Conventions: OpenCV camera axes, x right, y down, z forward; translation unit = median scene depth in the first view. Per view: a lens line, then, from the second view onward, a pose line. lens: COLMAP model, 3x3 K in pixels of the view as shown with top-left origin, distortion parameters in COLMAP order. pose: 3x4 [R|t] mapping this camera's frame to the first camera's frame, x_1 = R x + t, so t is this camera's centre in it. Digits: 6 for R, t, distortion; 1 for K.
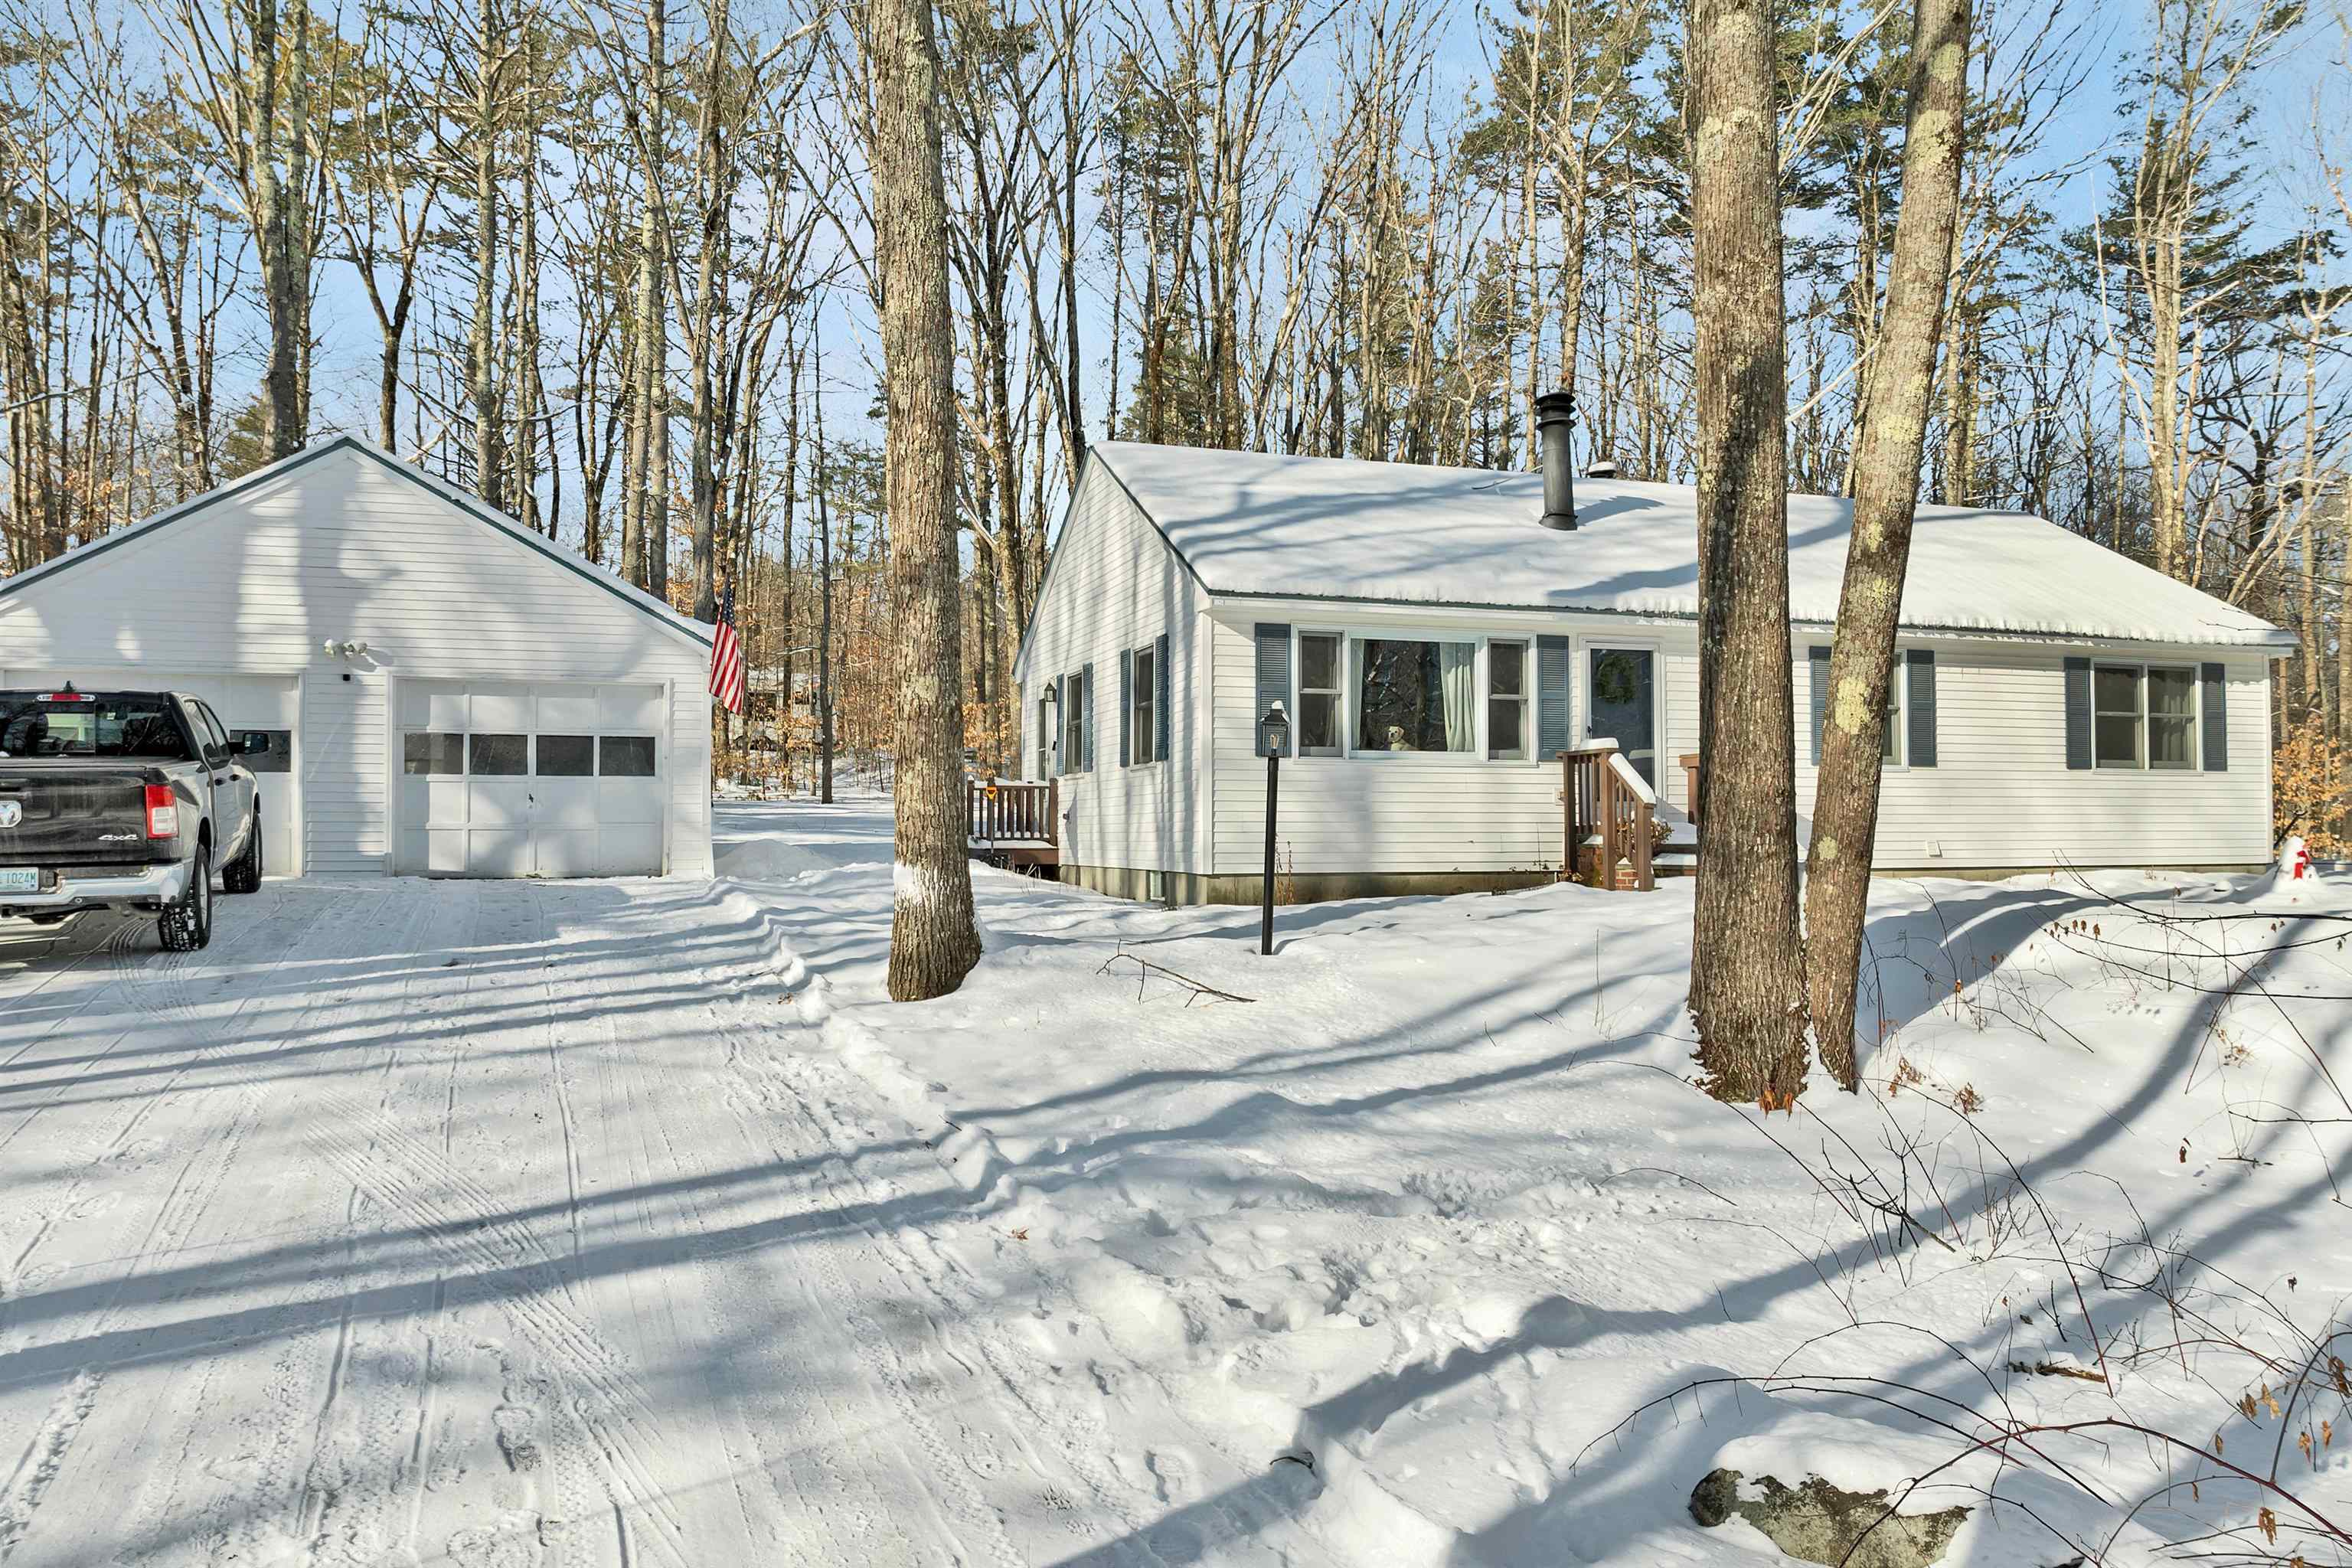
lens RADIAL K [[1692.1, 0, 1209.5], [0, 1692.1, 817.8], [0, 0, 1]] dist [-0.038820, 0.002307]
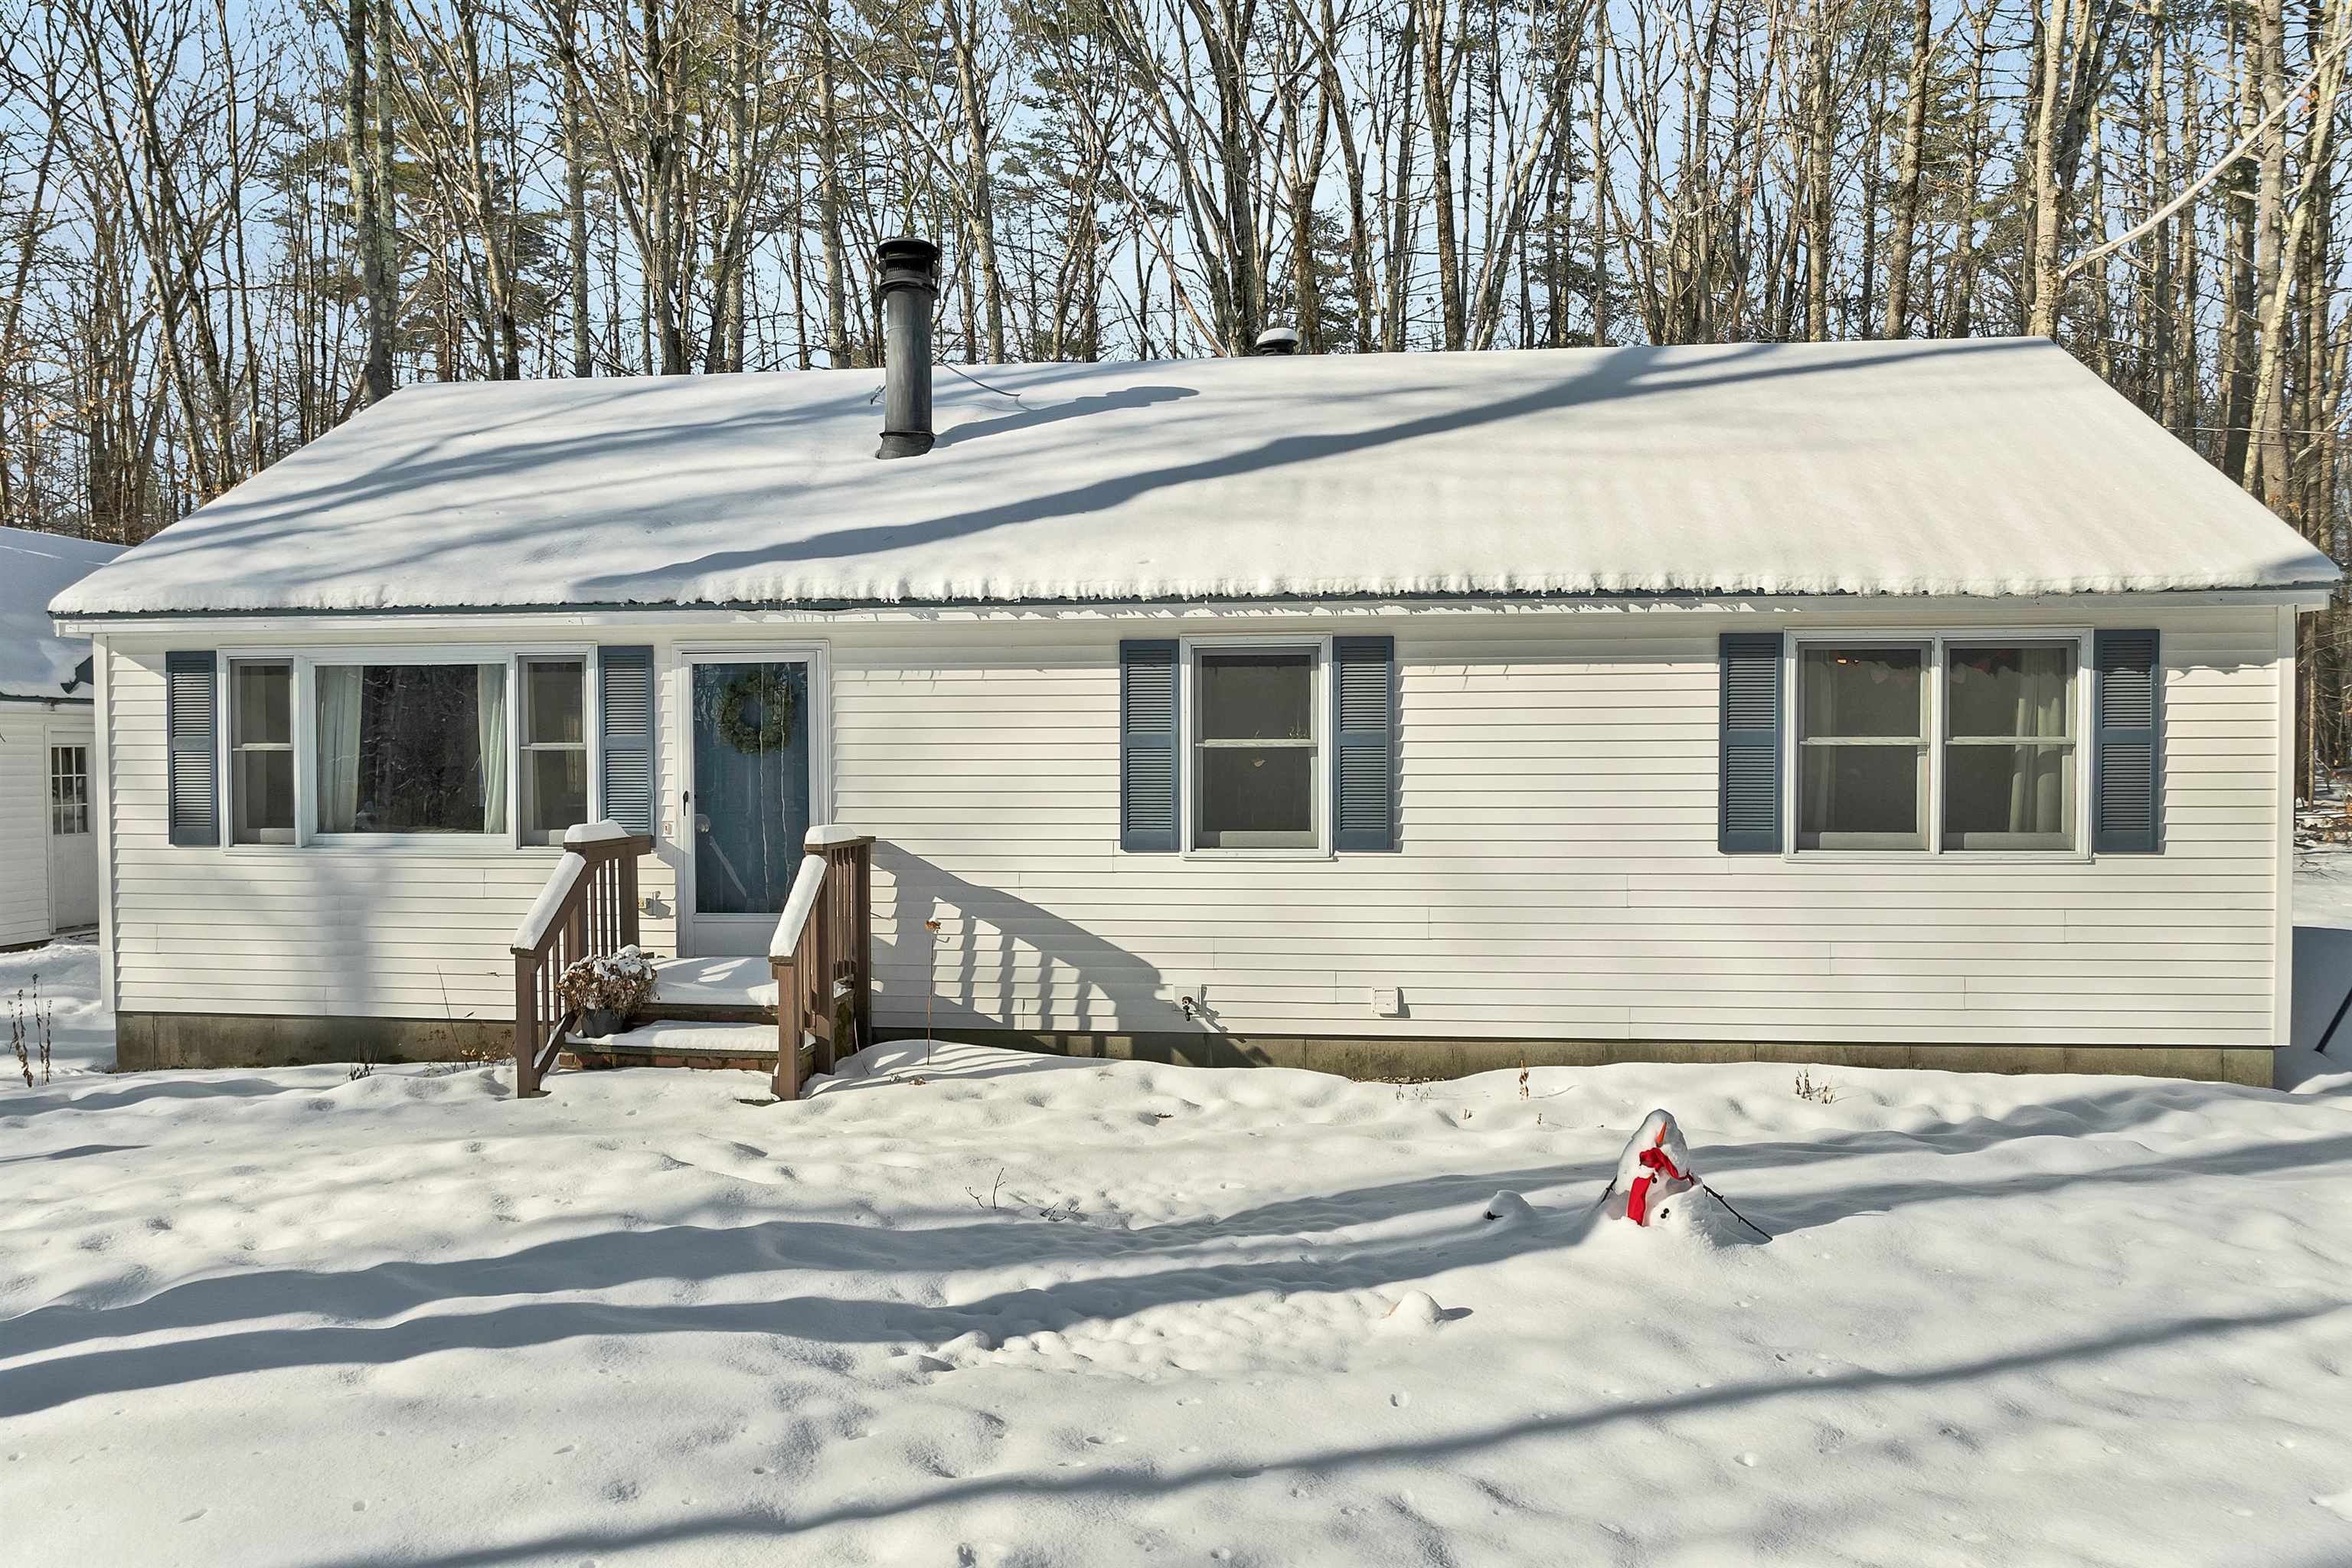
lens RADIAL K [[1692.1, 0, 1209.5], [0, 1692.1, 817.8], [0, 0, 1]] dist [-0.038820, 0.002307]
pose [[0.910624, 0.017629, -0.412860, 0.592239], [0.004324, 0.998628, 0.052177, -0.068495], [0.413214, -0.049299, 0.909299, 0.468248]]
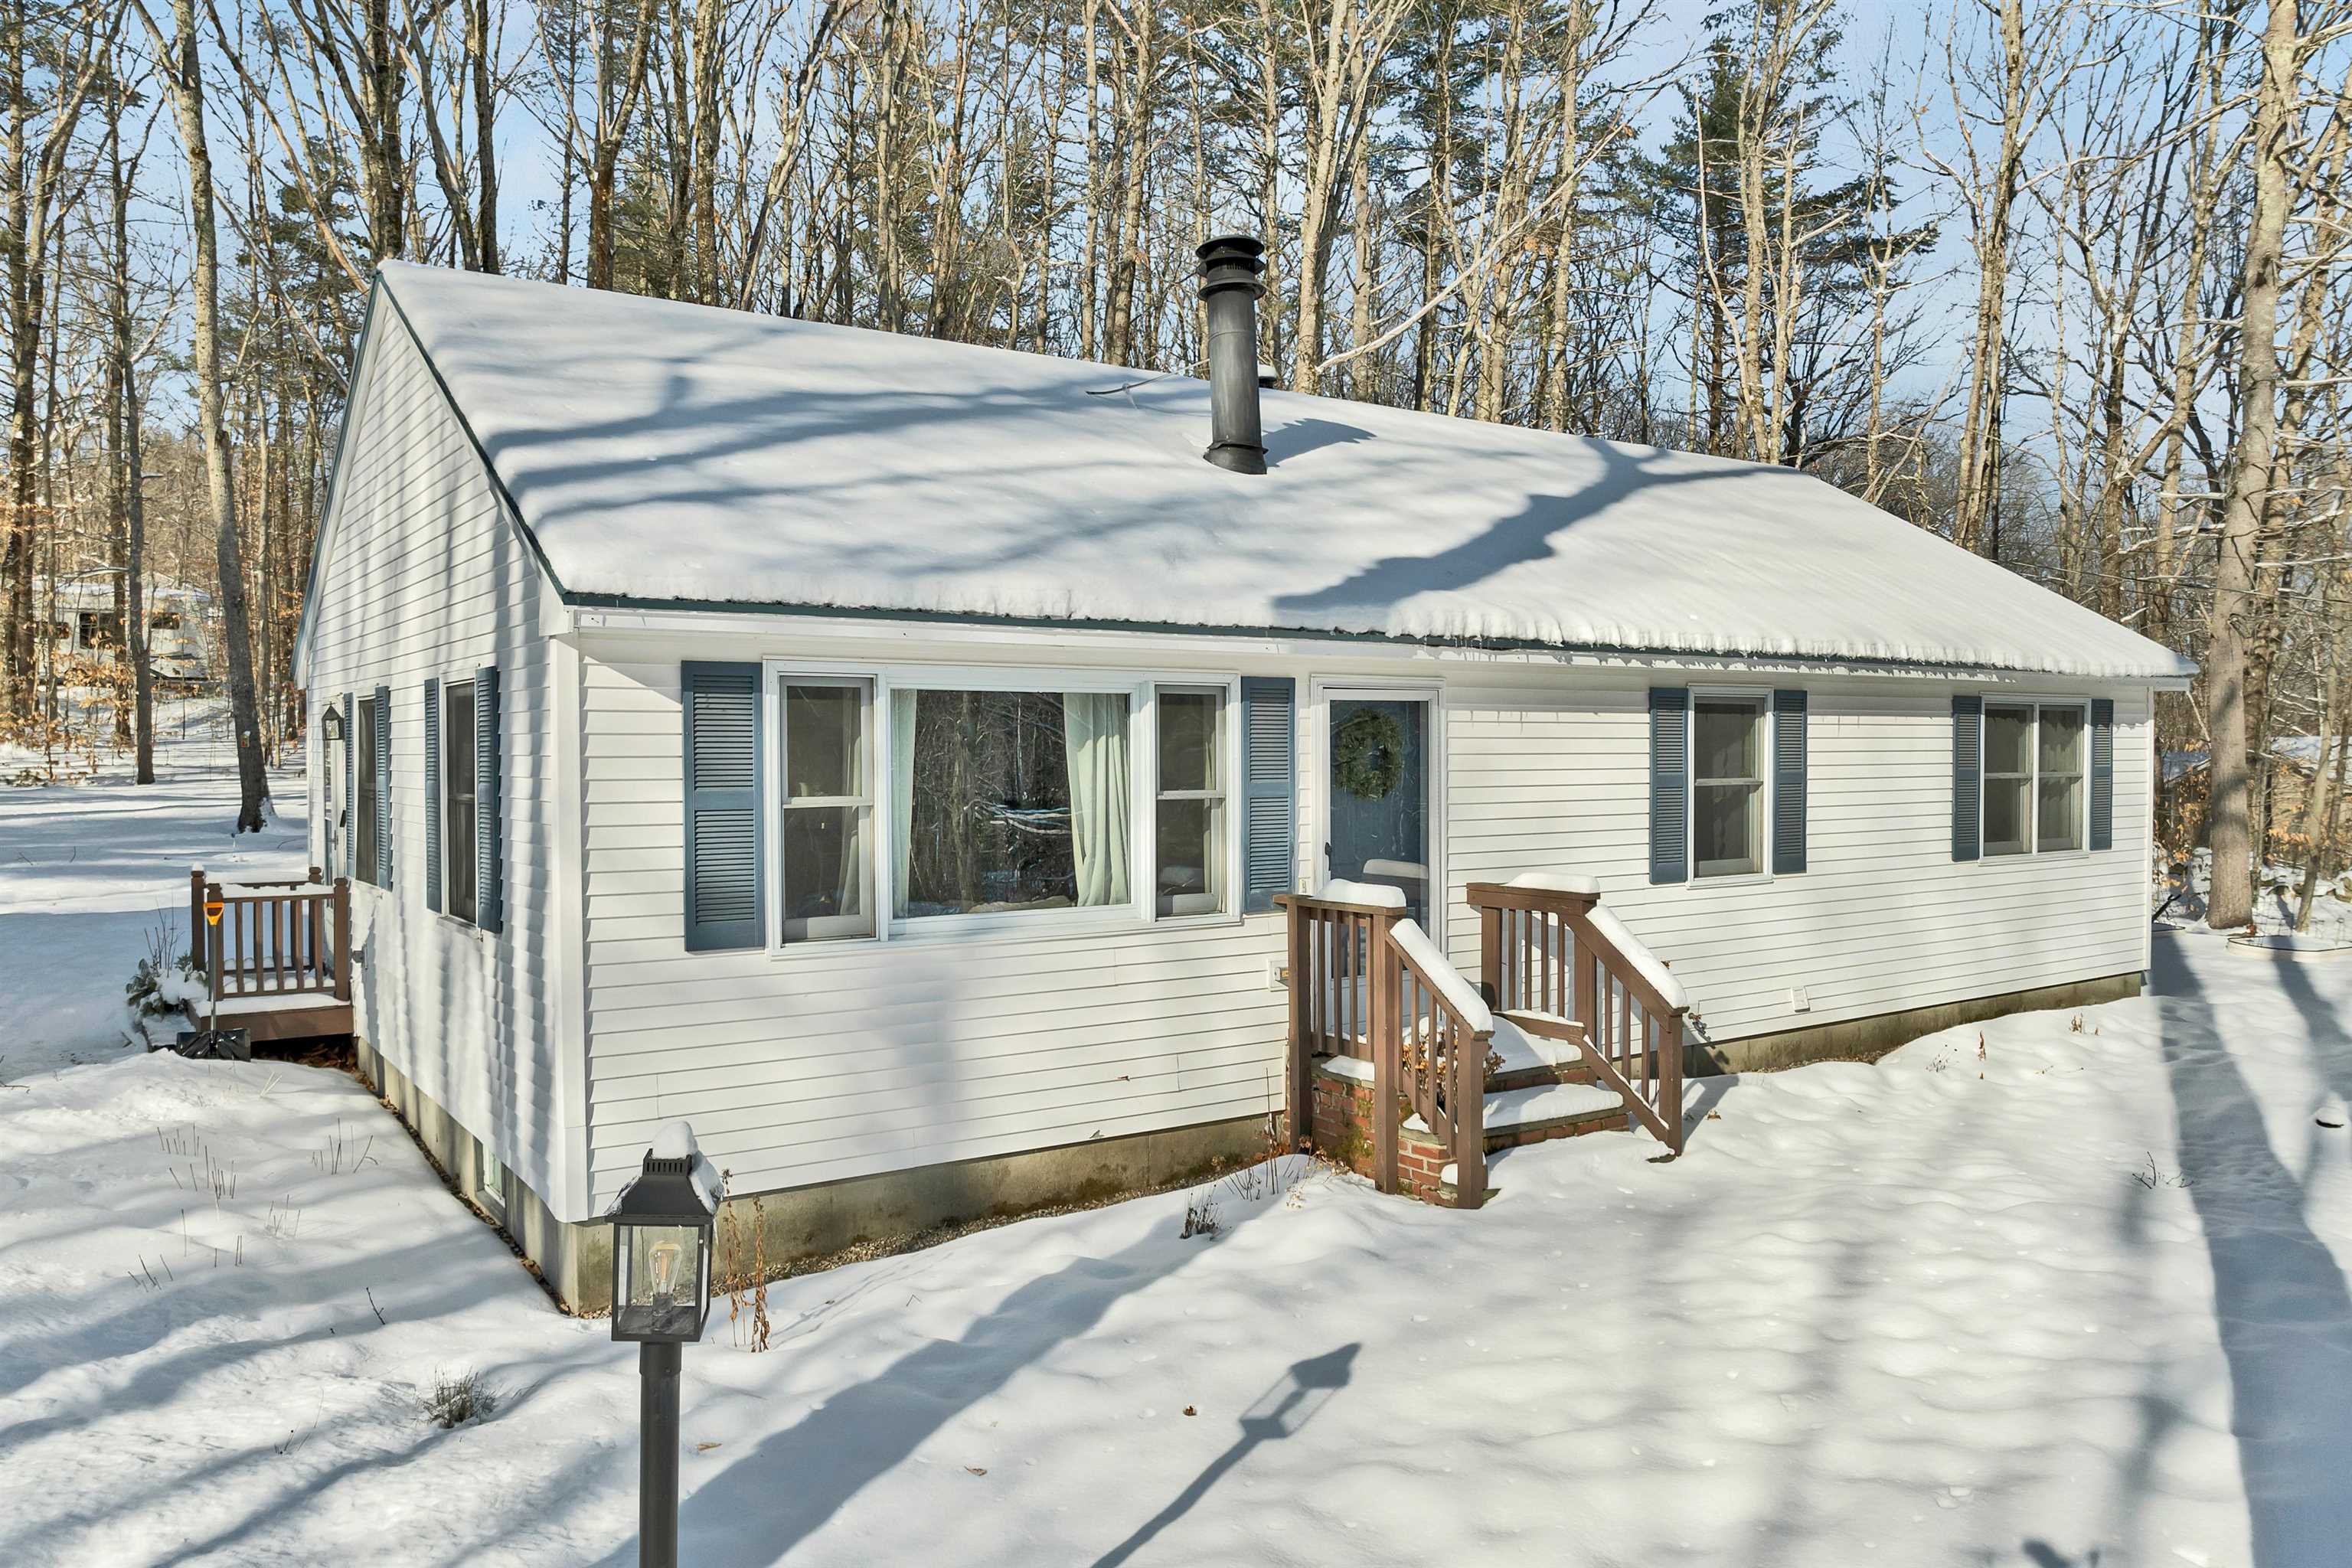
lens RADIAL K [[1692.1, 0, 1209.5], [0, 1692.1, 817.8], [0, 0, 1]] dist [-0.038820, 0.002307]
pose [[0.958576, -0.011435, 0.284609, 0.028354], [-0.003762, 0.998598, 0.052791, -0.082457], [-0.284814, -0.051675, 0.957189, 0.438867]]
